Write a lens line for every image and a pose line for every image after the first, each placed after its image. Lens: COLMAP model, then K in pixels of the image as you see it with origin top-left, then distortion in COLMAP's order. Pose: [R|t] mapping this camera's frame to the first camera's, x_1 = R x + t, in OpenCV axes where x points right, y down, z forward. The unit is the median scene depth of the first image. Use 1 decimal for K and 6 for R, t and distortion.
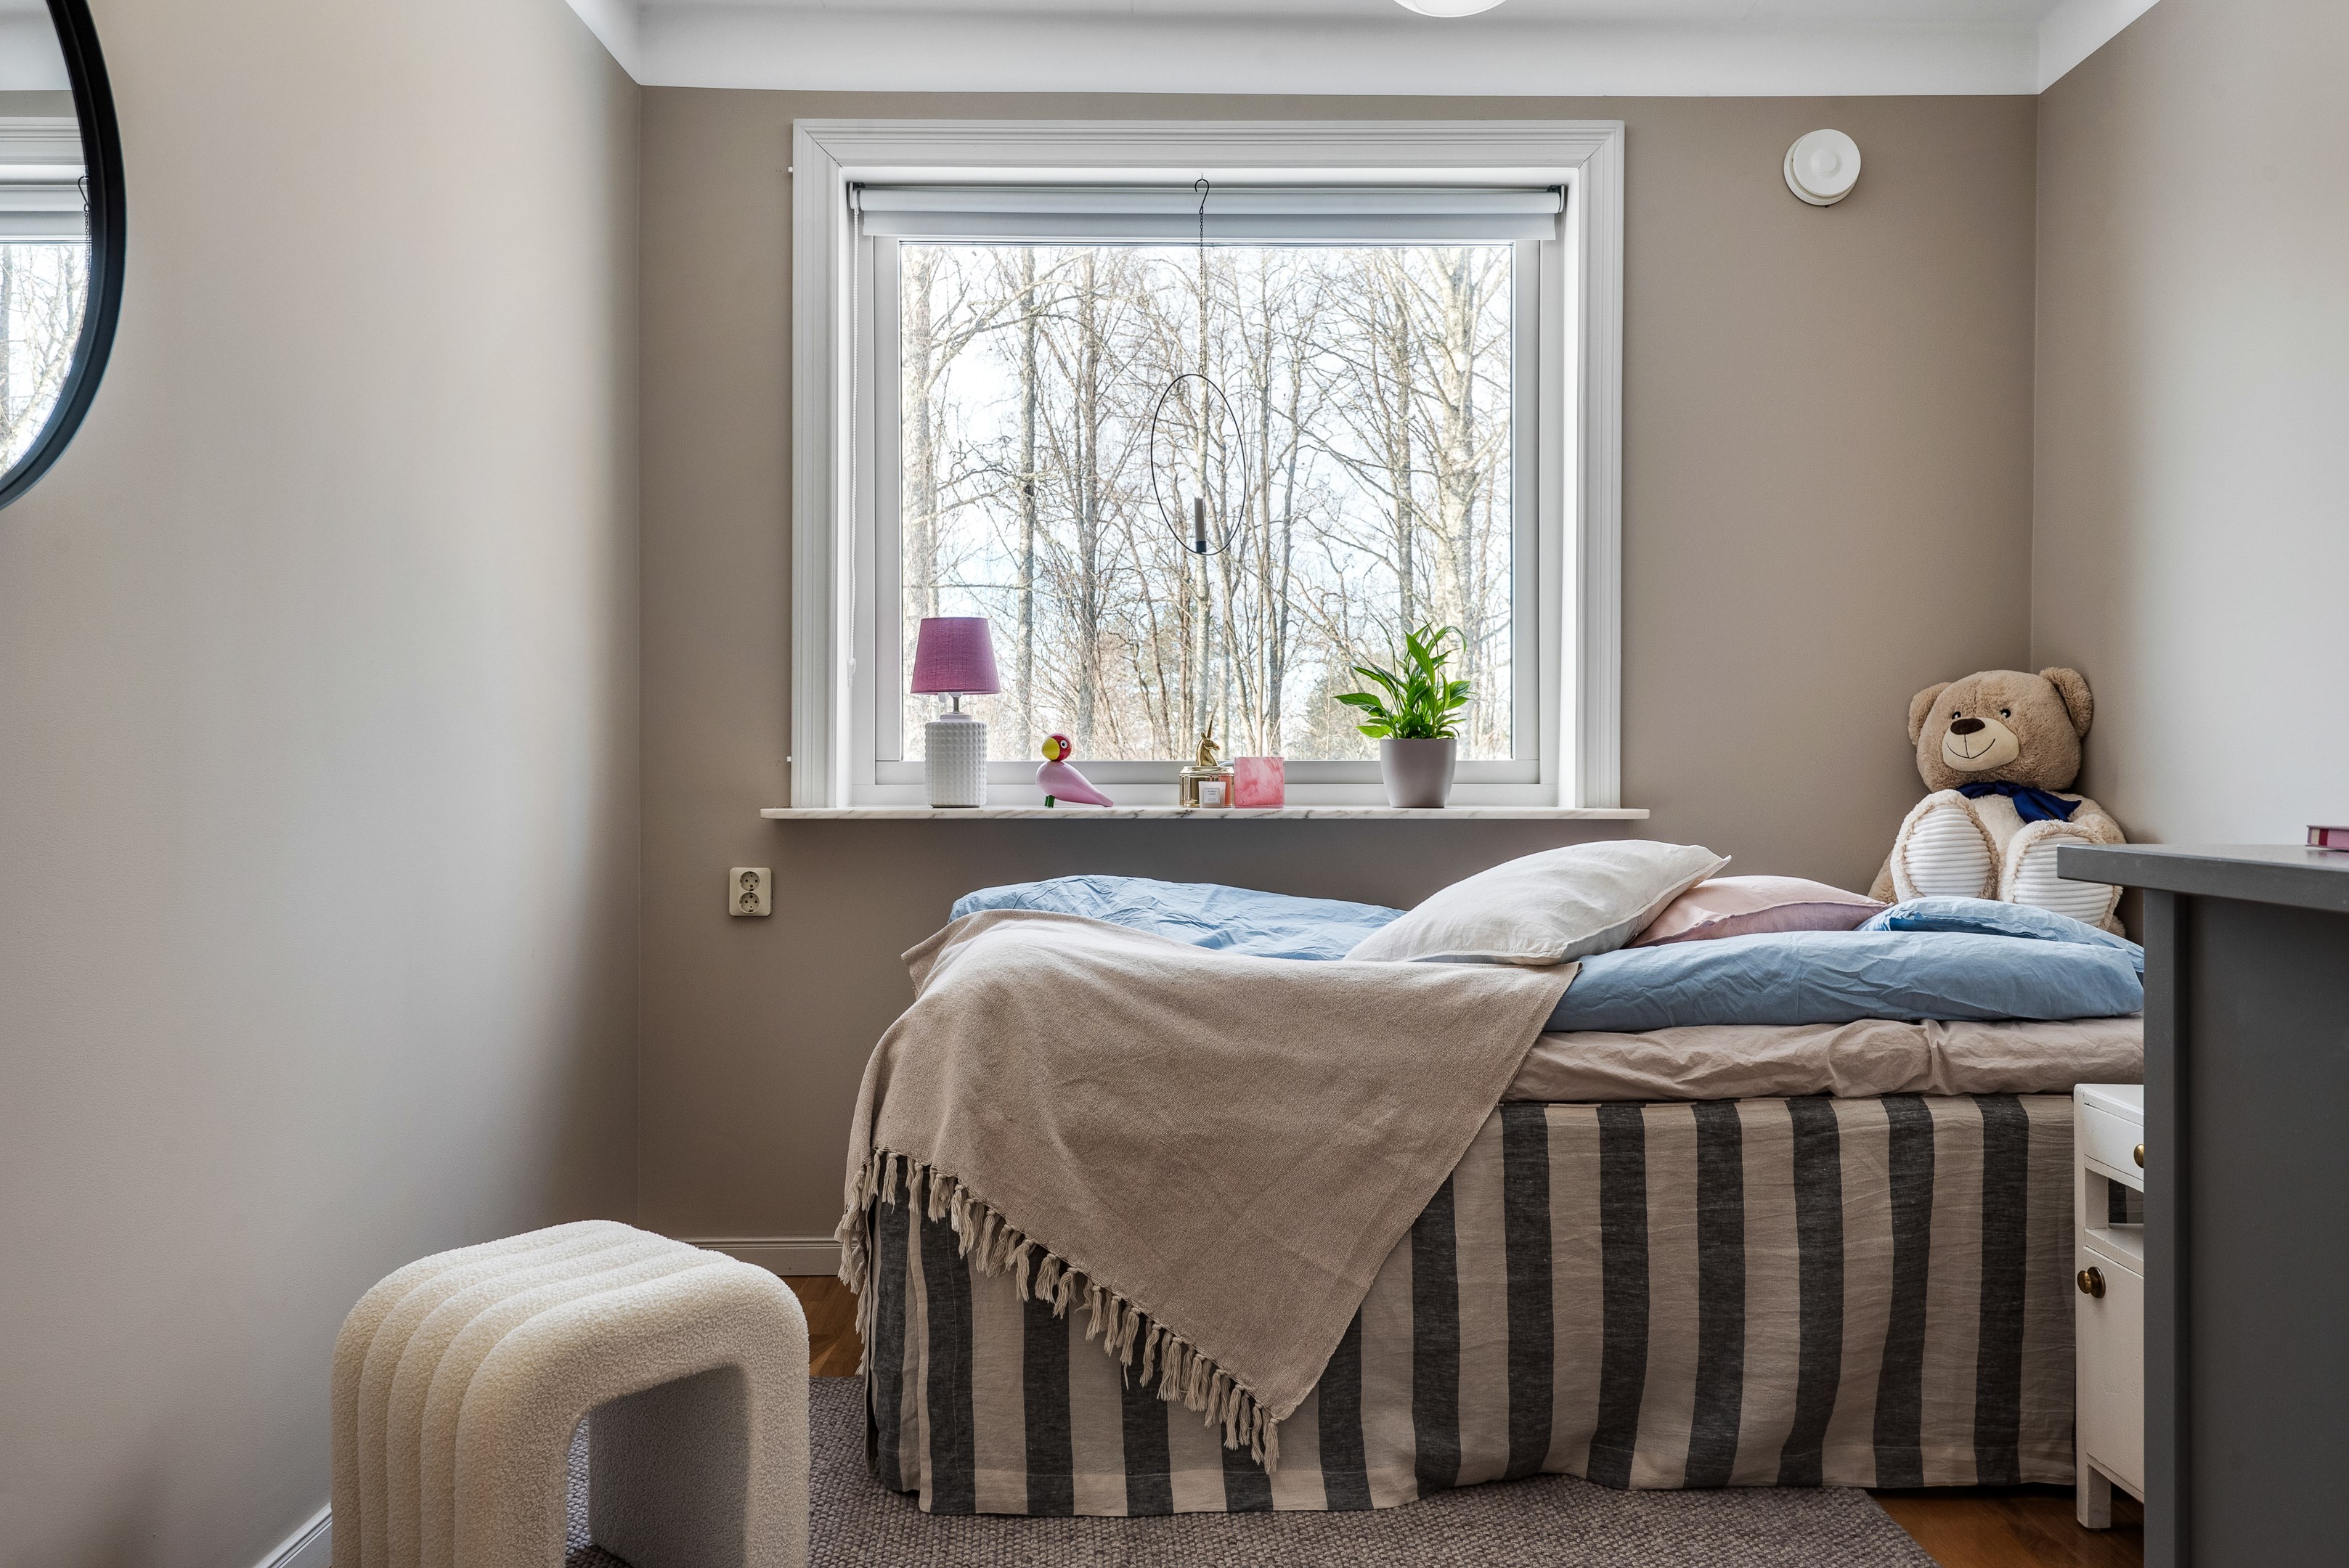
lens RADIAL K [[1340.3, 0, 1177.6], [0, 1340.3, 777.2], [0, 0, 1]] dist [-0.000429, 0.000101]
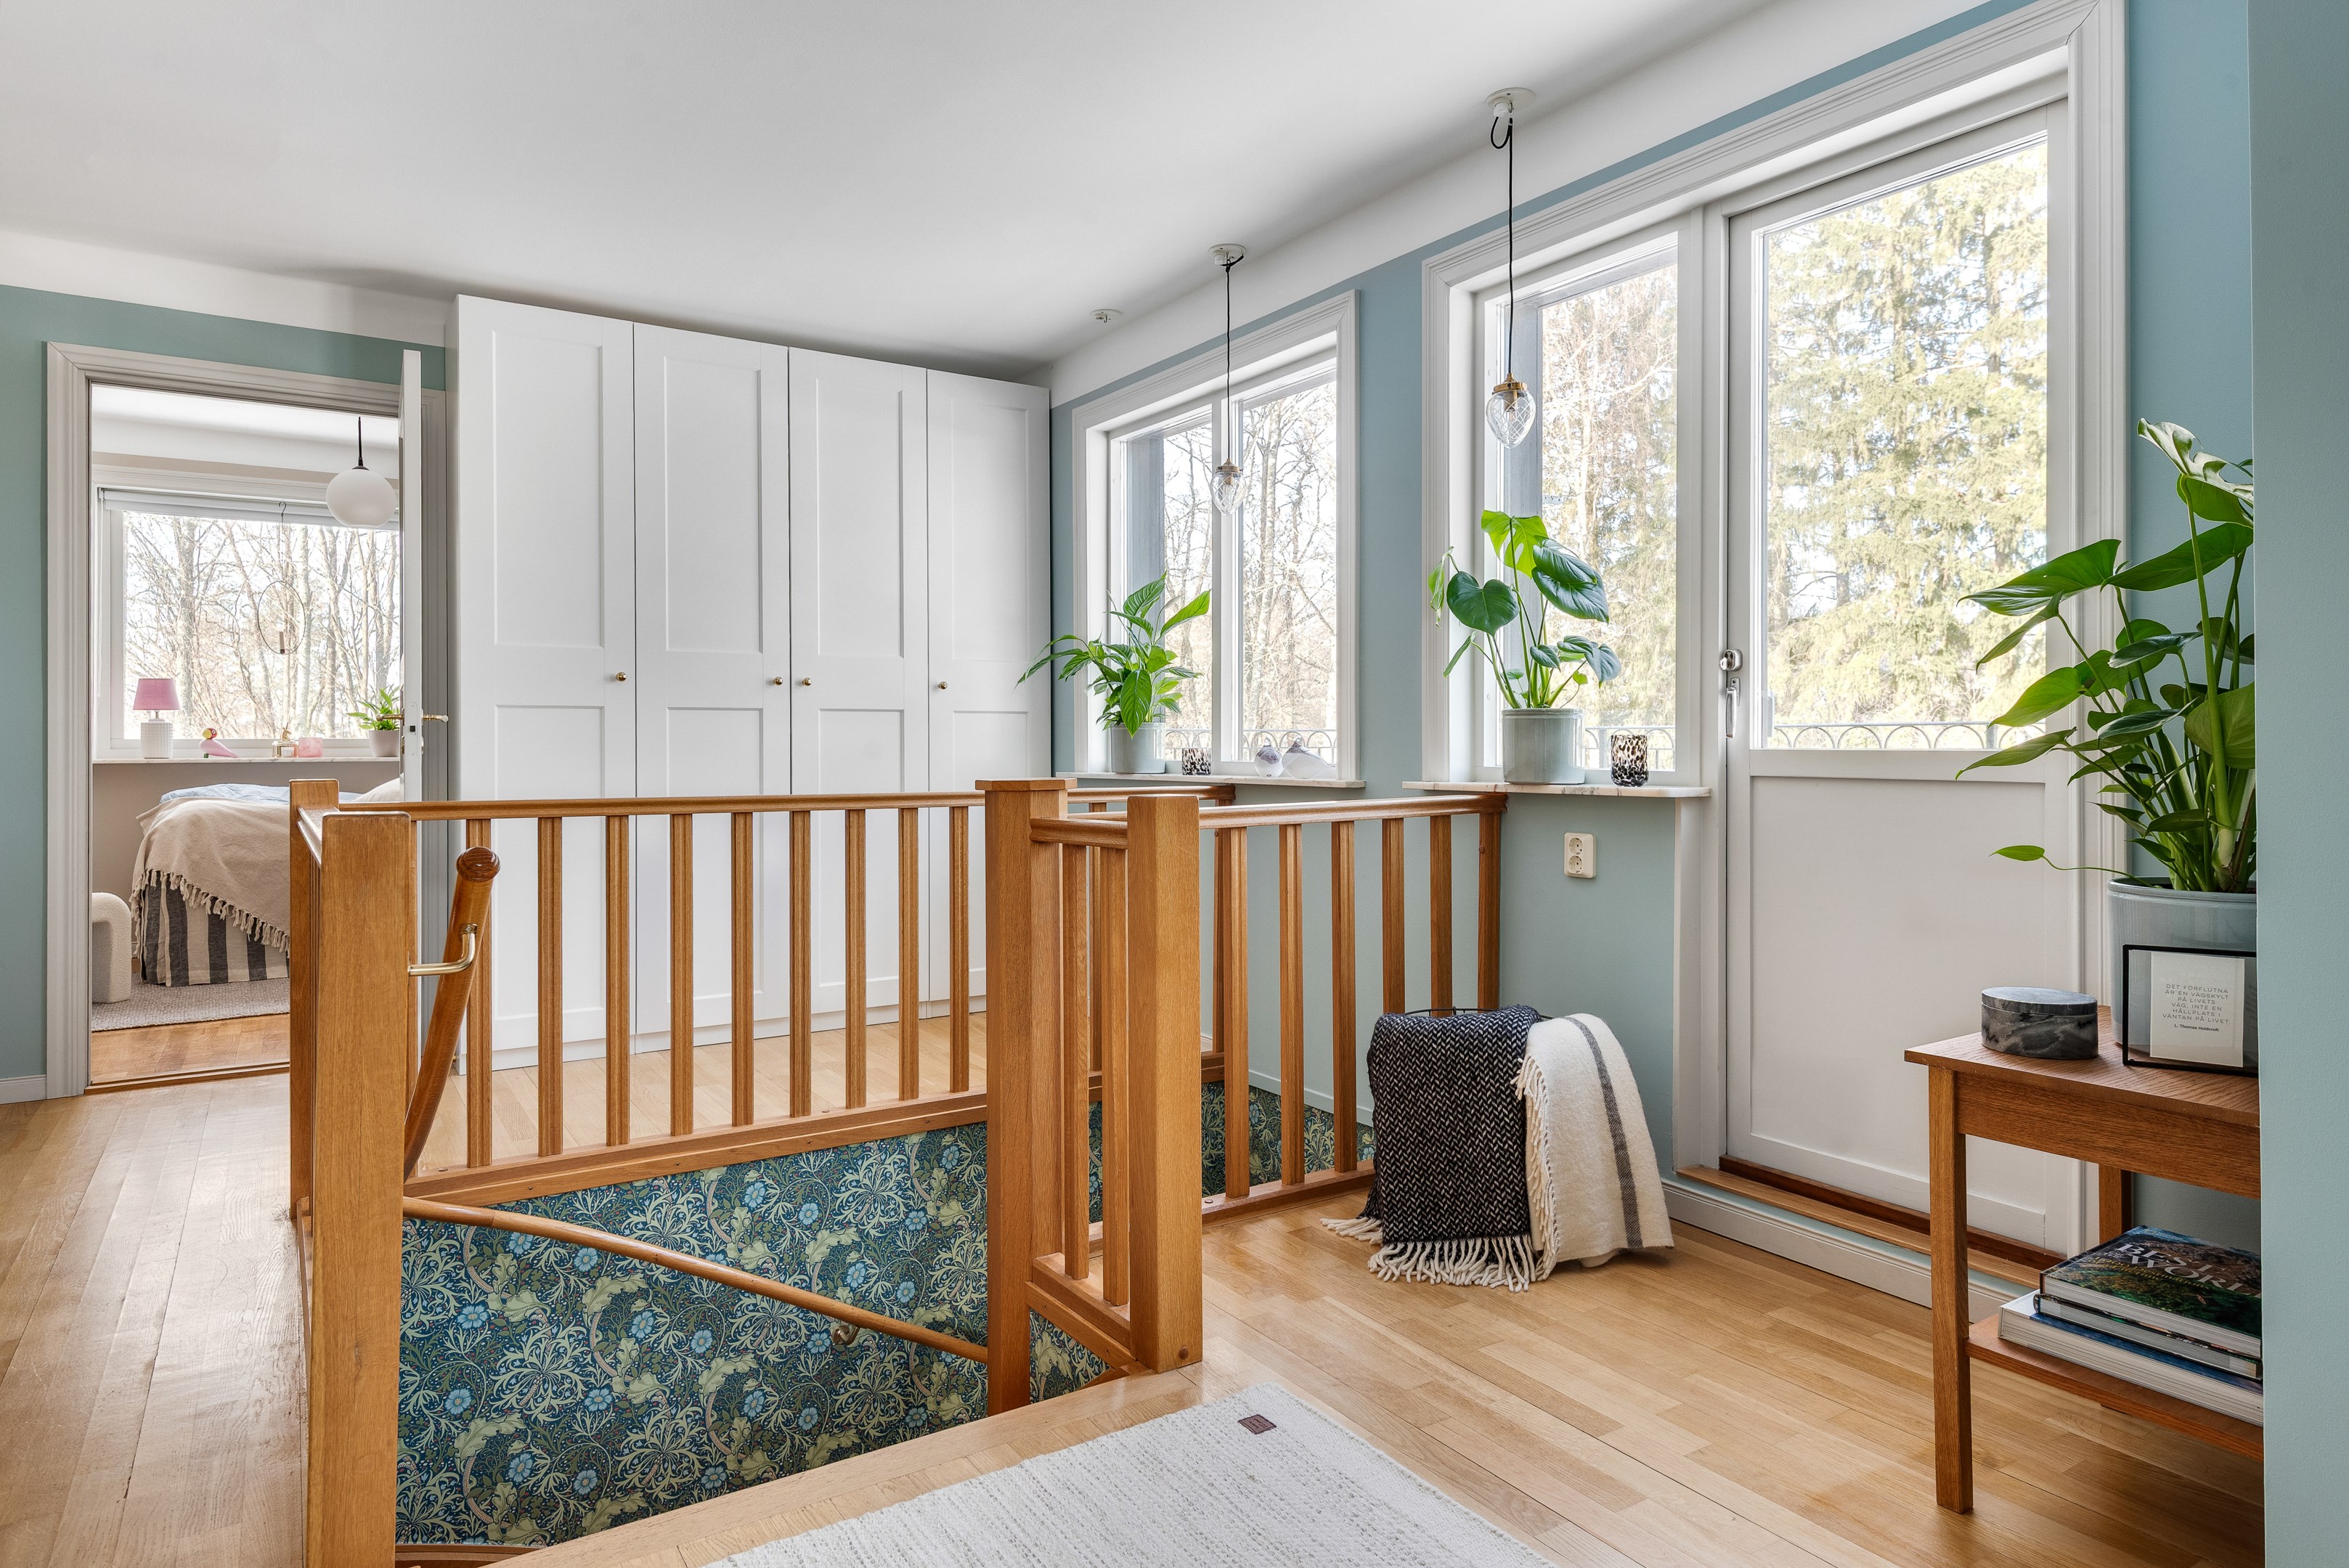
lens RADIAL K [[1340.3, 0, 1170.3], [0, 1340.3, 736.2], [0, 0, 1]] dist [-0.000429, 0.000101]
pose [[0.835240, 0.000872, 0.549886, 0.032012], [0.005183, 0.999942, -0.009459, 0.018140], [-0.549862, 0.010751, 0.835186, -2.406674]]
